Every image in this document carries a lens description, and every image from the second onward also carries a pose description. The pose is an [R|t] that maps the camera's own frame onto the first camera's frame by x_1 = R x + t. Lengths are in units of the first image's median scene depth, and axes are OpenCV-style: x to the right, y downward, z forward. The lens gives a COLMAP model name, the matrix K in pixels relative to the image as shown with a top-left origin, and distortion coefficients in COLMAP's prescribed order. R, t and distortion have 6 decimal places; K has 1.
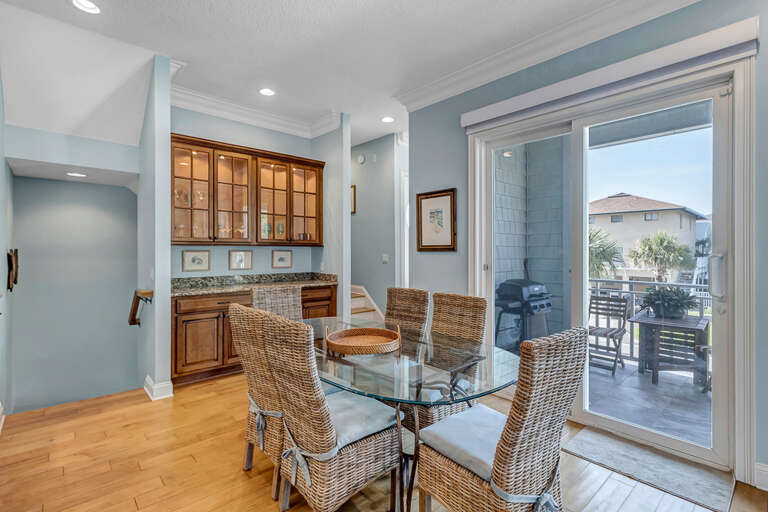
lens RADIAL K [[364.1, 0, 383.3], [0, 364.1, 254.7], [0, 0, 1]] dist [-0.000531, 0.001651]
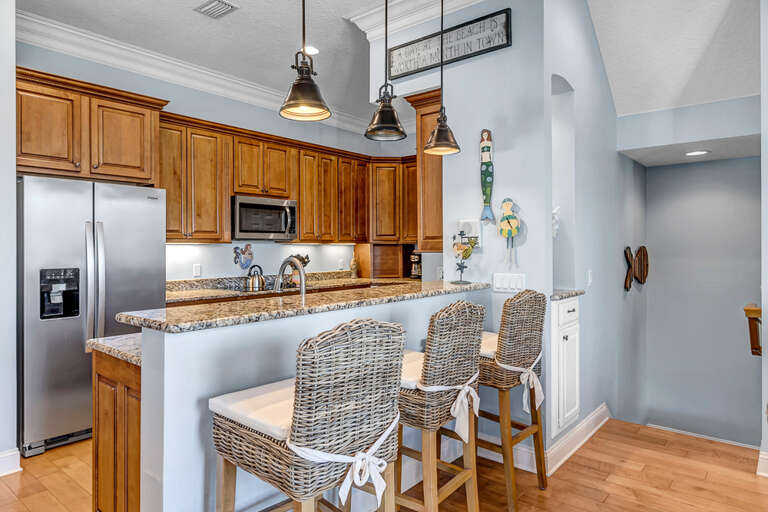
lens RADIAL K [[487.0, 0, 388.1], [0, 487.0, 241.9], [0, 0, 1]] dist [-0.000086, 0.001887]
pose [[0.150078, -0.014619, -0.988566, 0.119356], [-0.006649, 0.999853, -0.015795, -0.001494], [0.988652, 0.008944, 0.149958, 0.164550]]
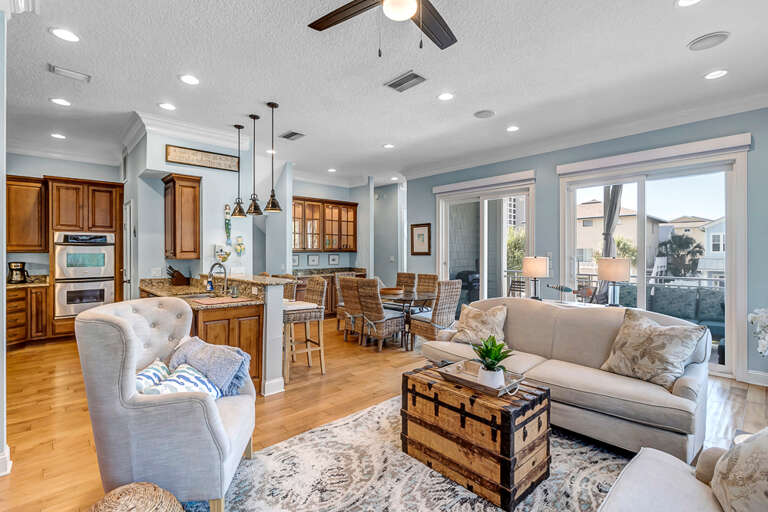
lens RADIAL K [[364.1, 0, 377.8], [0, 364.1, 251.2], [0, 0, 1]] dist [-0.000531, 0.001651]
pose [[0.999903, -0.004251, -0.013287, -0.053085], [0.004103, 0.999930, -0.011129, -0.007861], [0.013333, 0.011073, 0.999850, -0.838376]]
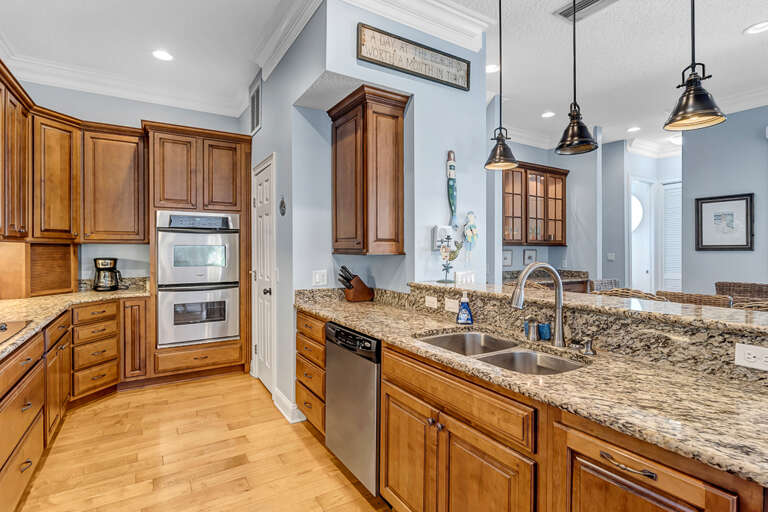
lens RADIAL K [[378.2, 0, 386.5], [0, 378.2, 251.9], [0, 0, 1]] dist [0.001722, 0.000428]
pose [[0.984287, 0.000490, -0.176575, -0.588104], [-0.001133, 0.999993, -0.003542, -0.000097], [0.176572, 0.003686, 0.984281, -0.277266]]
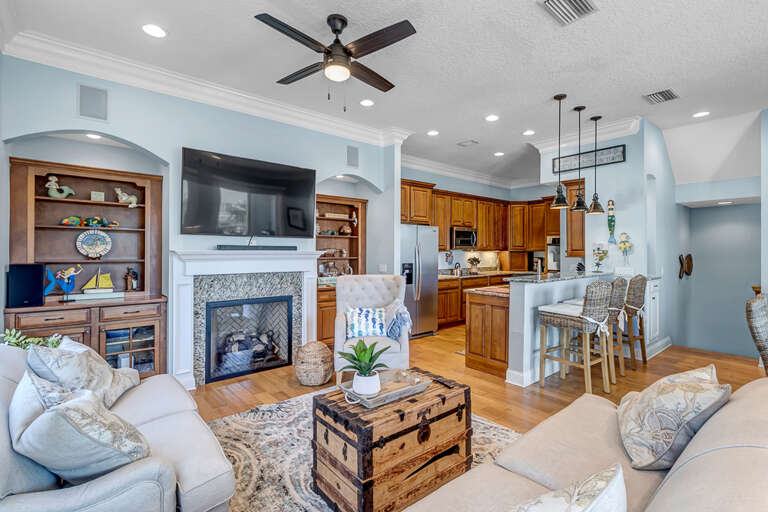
lens RADIAL K [[364.1, 0, 388.1], [0, 364.1, 247.2], [0, 0, 1]] dist [-0.000531, 0.001651]
pose [[-0.031982, -0.011672, -0.999420, 0.613773], [-0.012077, 0.999863, -0.011291, -0.010572], [0.999415, 0.011709, -0.032119, -0.263050]]
